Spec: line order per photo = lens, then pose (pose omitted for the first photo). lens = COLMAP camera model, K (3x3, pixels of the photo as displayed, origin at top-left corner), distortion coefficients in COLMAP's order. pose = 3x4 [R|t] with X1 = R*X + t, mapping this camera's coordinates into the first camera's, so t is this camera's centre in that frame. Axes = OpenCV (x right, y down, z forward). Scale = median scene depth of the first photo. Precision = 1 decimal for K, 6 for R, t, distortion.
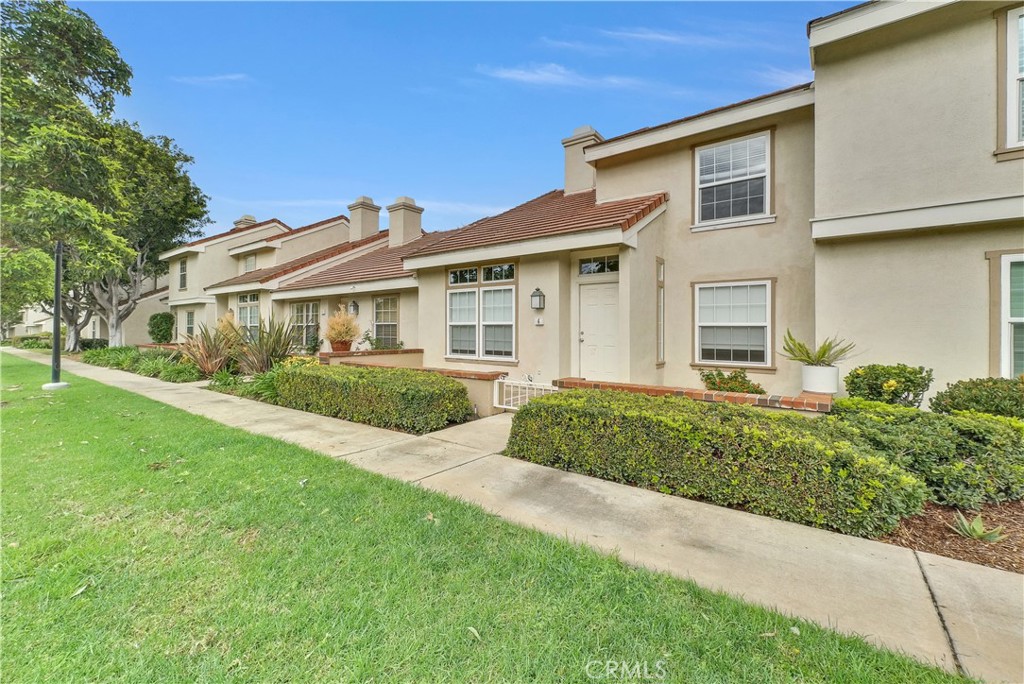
lens RADIAL K [[425.4, 0, 510.8], [0, 425.4, 327.1], [0, 0, 1]] dist [-0.001952, -0.000117]
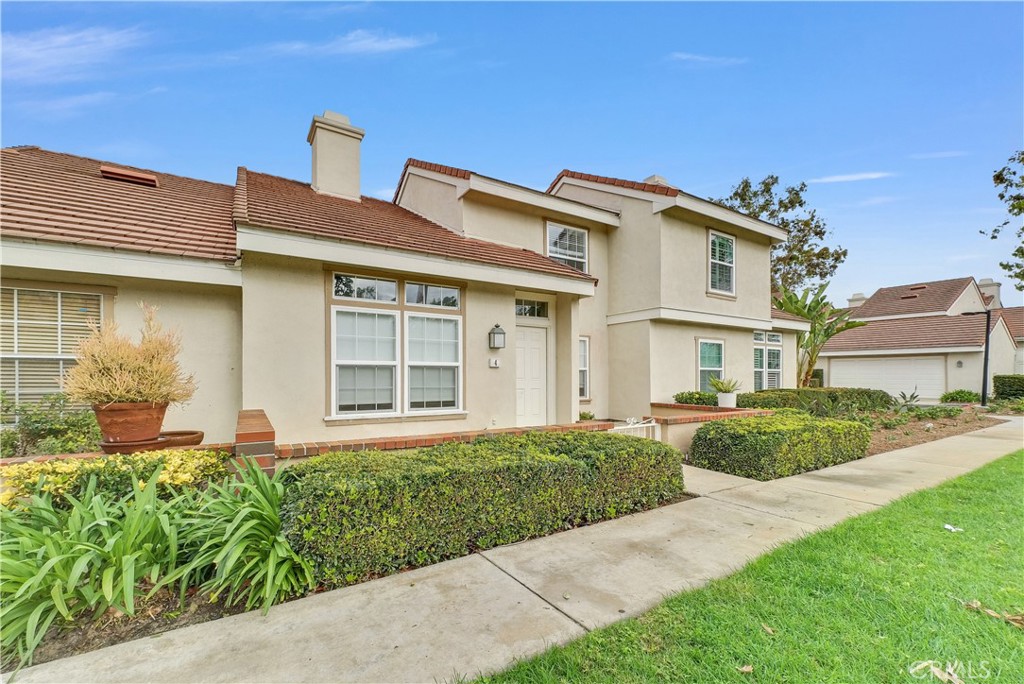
lens RADIAL K [[429.4, 0, 513.3], [0, 429.4, 374.2], [0, 0, 1]] dist [0.000602, 0.000006]
pose [[0.352092, -0.006960, 0.935939, -0.739360], [-0.011105, 0.999871, 0.011613, -0.001718], [-0.935899, -0.014483, 0.351969, 0.663632]]
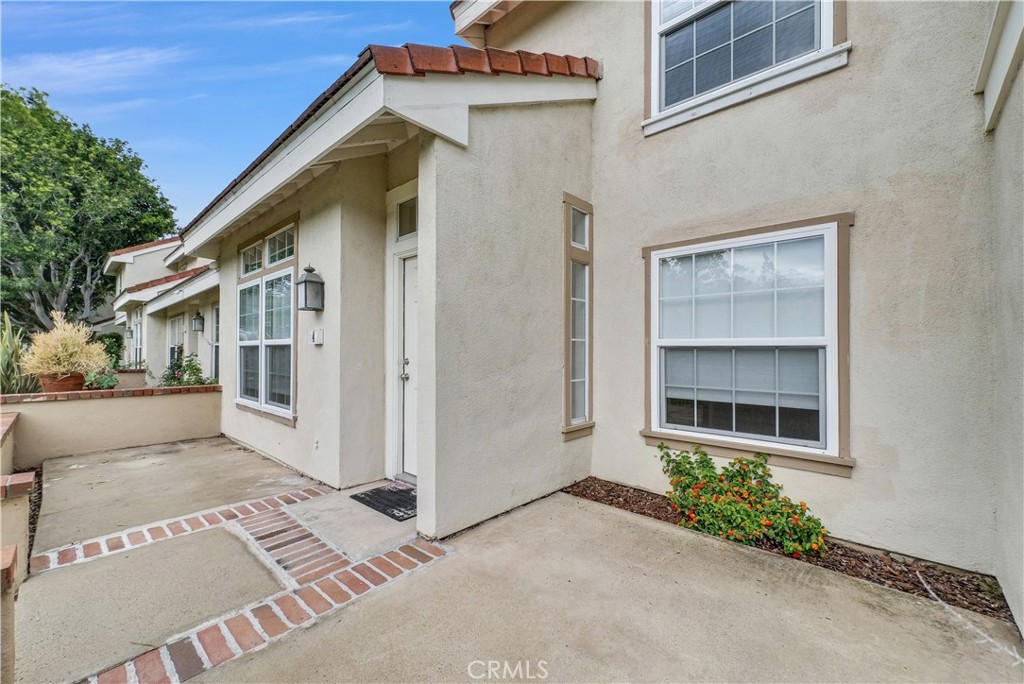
lens RADIAL K [[421.2, 0, 514.1], [0, 421.2, 346.5], [0, 0, 1]] dist [-0.001062, -0.000127]
pose [[0.996022, -0.003041, -0.089050, 0.331352], [0.002758, 0.999991, -0.003305, -0.001454], [0.089059, 0.003046, 0.996022, 0.554730]]
